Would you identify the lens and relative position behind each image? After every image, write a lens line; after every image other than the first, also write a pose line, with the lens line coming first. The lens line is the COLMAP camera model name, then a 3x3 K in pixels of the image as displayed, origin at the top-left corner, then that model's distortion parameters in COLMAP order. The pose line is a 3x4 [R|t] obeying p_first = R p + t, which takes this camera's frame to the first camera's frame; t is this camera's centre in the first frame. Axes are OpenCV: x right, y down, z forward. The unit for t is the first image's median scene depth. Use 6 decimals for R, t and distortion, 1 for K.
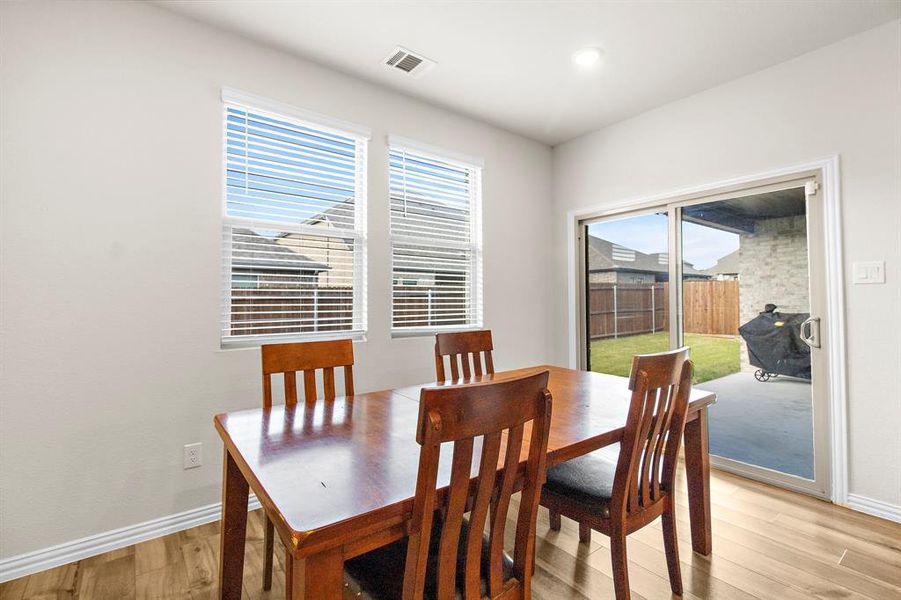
lens RADIAL K [[408.3, 0, 452.3], [0, 408.3, 295.1], [0, 0, 1]] dist [-0.001136, -0.000240]
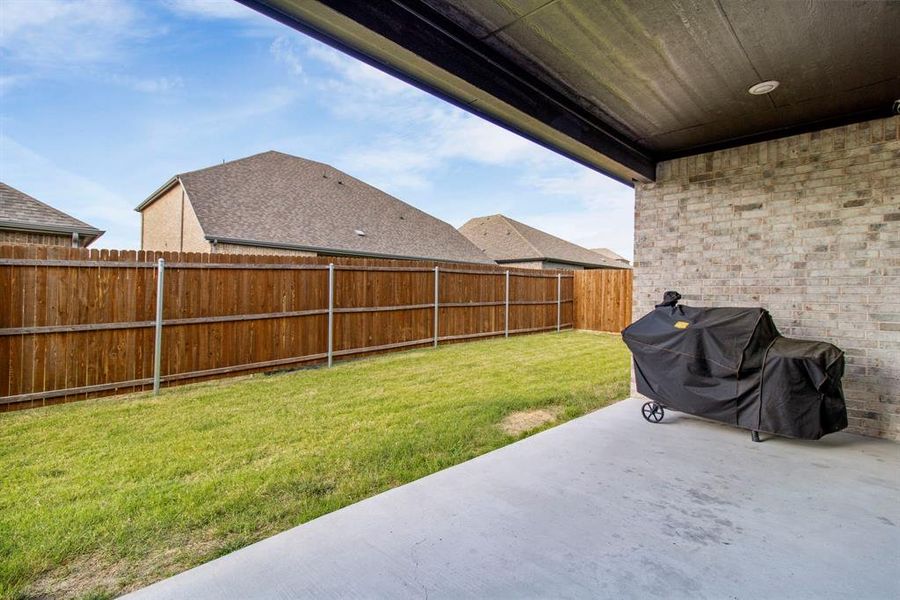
lens RADIAL K [[416.8, 0, 453.3], [0, 416.8, 294.4], [0, 0, 1]] dist [0.001273, 0.000373]
pose [[0.991188, 0.022195, 0.130590, 0.357705], [-0.024651, 0.999548, 0.017223, 0.022220], [-0.130149, -0.020290, 0.991287, 0.406234]]
